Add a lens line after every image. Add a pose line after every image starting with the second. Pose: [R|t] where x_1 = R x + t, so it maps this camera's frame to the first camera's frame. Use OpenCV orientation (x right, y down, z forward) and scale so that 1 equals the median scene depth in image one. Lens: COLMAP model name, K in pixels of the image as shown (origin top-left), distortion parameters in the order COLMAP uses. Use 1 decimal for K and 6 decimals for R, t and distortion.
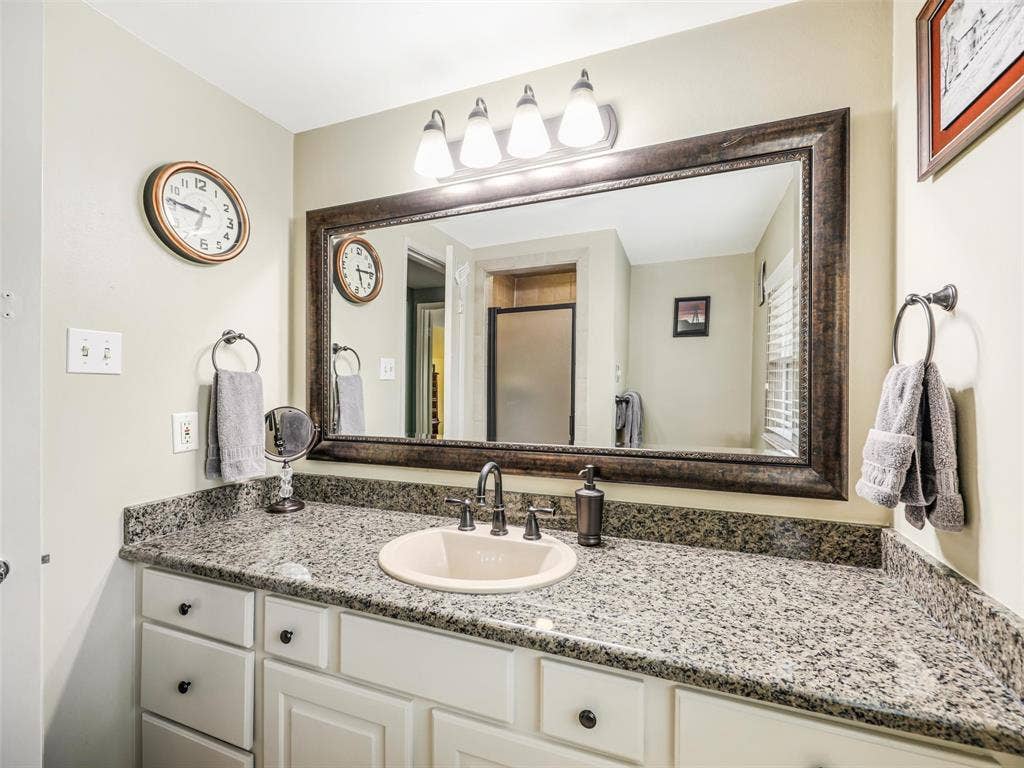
lens RADIAL K [[453.8, 0, 512.0], [0, 453.8, 384.0], [0, 0, 1]] dist [0.001309, 0.000047]
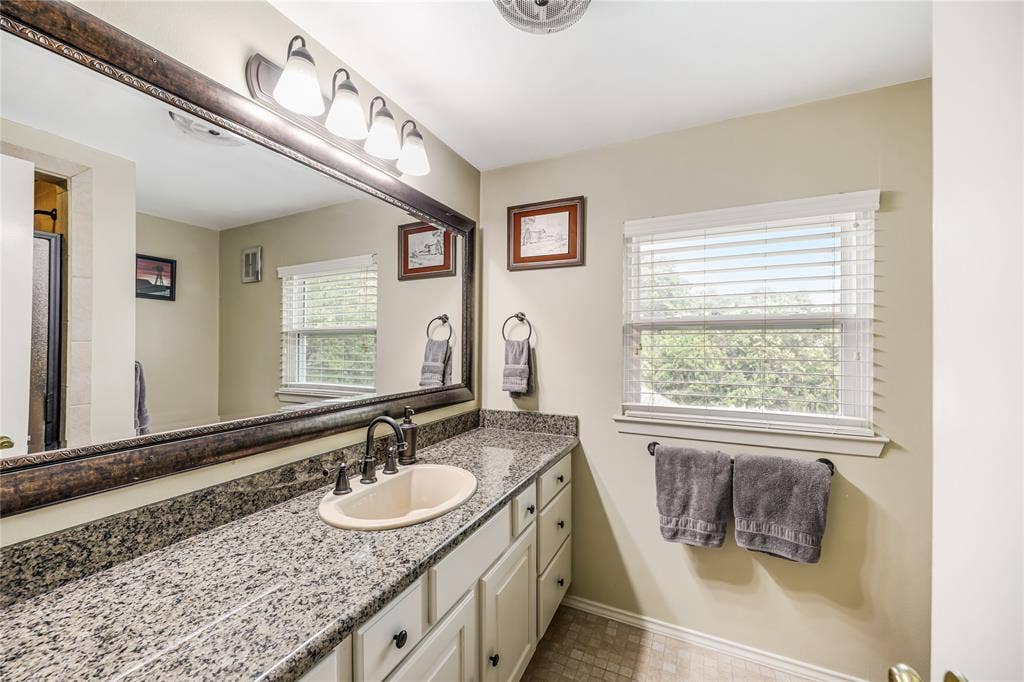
lens RADIAL K [[395.0, 0, 512.0], [0, 395.0, 341.0], [0, 0, 1]] dist [0.000580, -0.000049]
pose [[0.058899, 0.017858, 0.998104, -0.842632], [0.009176, 0.999788, -0.018430, 0.007402], [-0.998222, 0.010244, 0.058722, 0.512344]]
